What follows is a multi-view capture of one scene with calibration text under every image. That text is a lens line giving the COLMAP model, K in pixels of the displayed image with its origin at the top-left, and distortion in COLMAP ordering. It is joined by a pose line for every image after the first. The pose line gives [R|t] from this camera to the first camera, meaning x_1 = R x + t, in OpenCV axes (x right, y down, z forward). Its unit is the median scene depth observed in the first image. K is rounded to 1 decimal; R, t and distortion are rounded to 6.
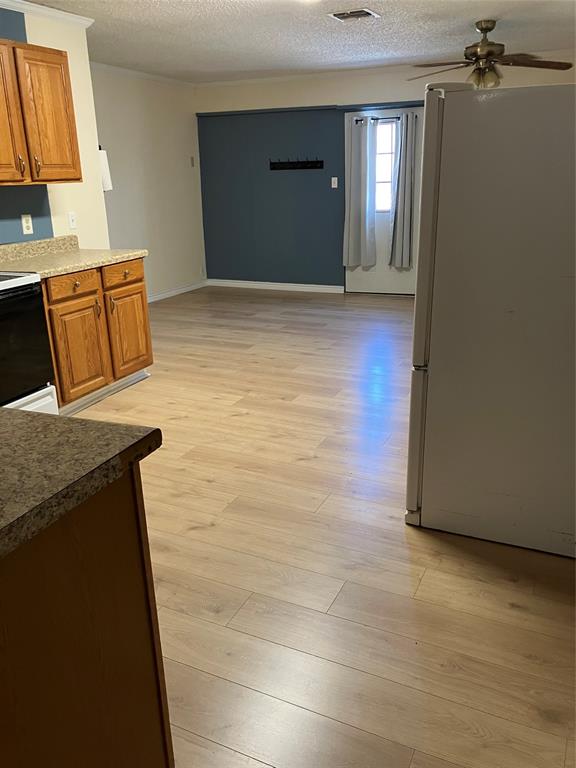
lens RADIAL K [[638.7, 0, 292.7], [0, 638.7, 373.4], [0, 0, 1]] dist [0.060452, -0.122840]
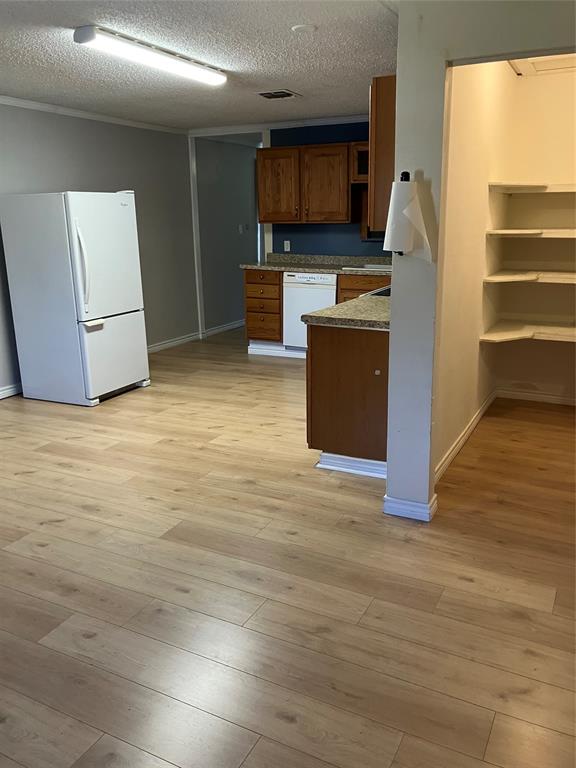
lens RADIAL K [[638.7, 0, 292.7], [0, 638.7, 373.4], [0, 0, 1]] dist [0.060452, -0.122840]
pose [[-0.998687, 0.024434, 0.045019, -0.261356], [0.044320, 0.852838, 0.520291, -0.583109], [-0.025681, 0.521603, -0.852802, 1.829571]]
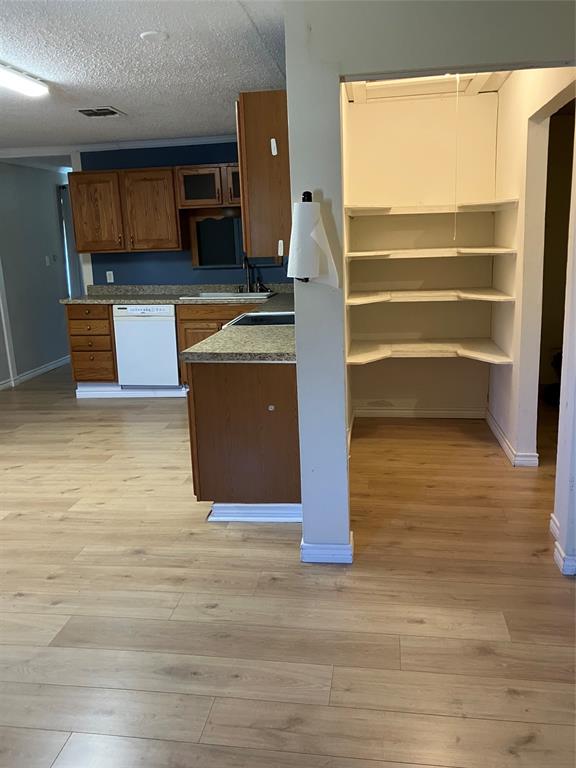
lens RADIAL K [[638.7, 0, 292.7], [0, 638.7, 373.4], [0, 0, 1]] dist [0.060452, -0.122840]
pose [[-0.957016, 0.116327, -0.265683, -0.159079], [-0.029247, 0.872666, 0.487441, -0.557356], [0.288556, 0.474260, -0.831753, 1.741385]]
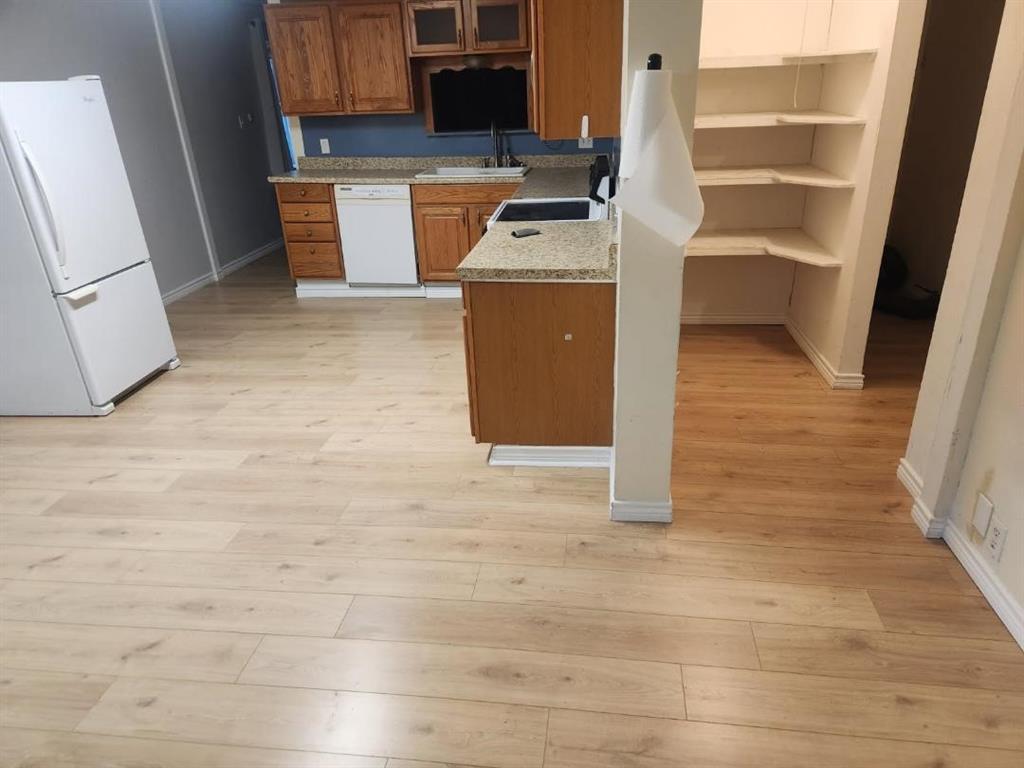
lens RADIAL K [[692.7, 0, 518.5], [0, 692.7, 389.7], [0, 0, 1]] dist [0.075261, -0.055720]
pose [[-0.952230, 0.175992, -0.249569, -0.107622], [-0.032768, 0.753634, 0.656477, -0.551440], [0.303618, 0.633295, -0.711866, 1.616423]]
